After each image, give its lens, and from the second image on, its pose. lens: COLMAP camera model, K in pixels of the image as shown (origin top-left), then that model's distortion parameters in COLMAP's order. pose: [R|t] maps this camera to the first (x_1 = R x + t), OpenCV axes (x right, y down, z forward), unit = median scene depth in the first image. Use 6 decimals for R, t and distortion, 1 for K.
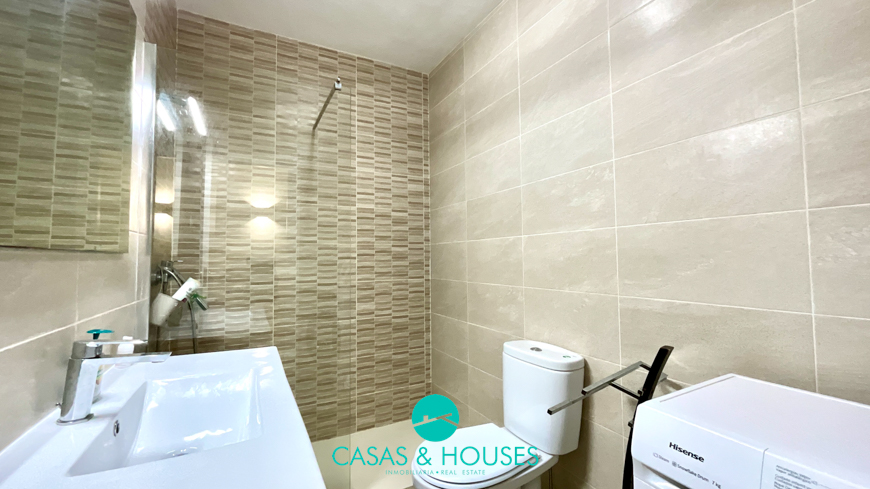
lens RADIAL K [[352.8, 0, 434.3], [0, 352.8, 243.6], [0, 0, 1]] dist [-0.000091, 0.000739]
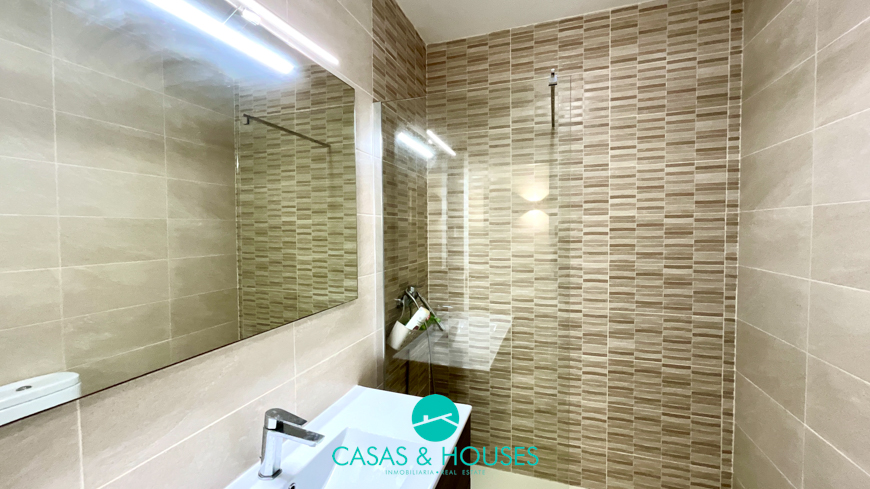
lens RADIAL K [[352.8, 0, 437.4], [0, 352.8, 243.6], [0, 0, 1]] dist [-0.000091, 0.000739]
pose [[0.689961, 0.031779, -0.723149, 0.087544], [0.035241, 0.996376, 0.077410, -0.125661], [0.722988, -0.078894, 0.686341, 0.210241]]
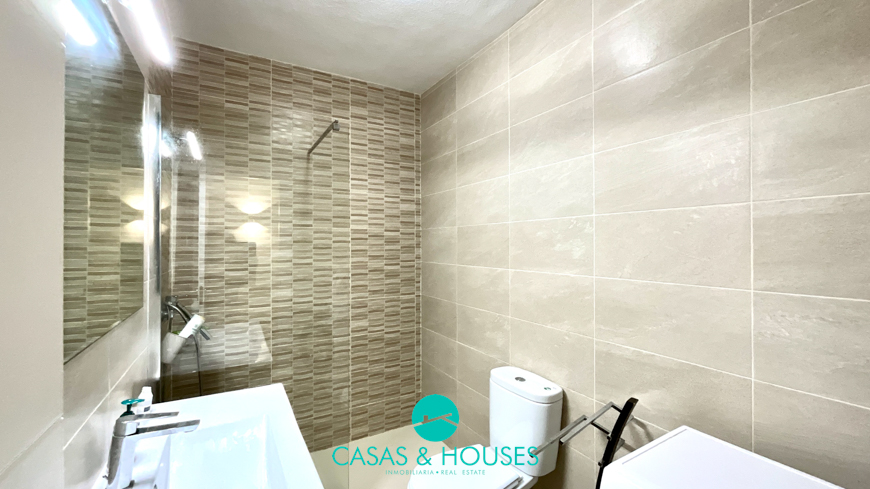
lens RADIAL K [[352.8, 0, 433.8], [0, 352.8, 245.2], [0, 0, 1]] dist [-0.000091, 0.000739]
pose [[0.999228, 0.007700, 0.038528, -0.017846], [-0.009406, 0.998974, 0.044290, -0.111704], [-0.038147, -0.044619, 0.998275, -0.046594]]
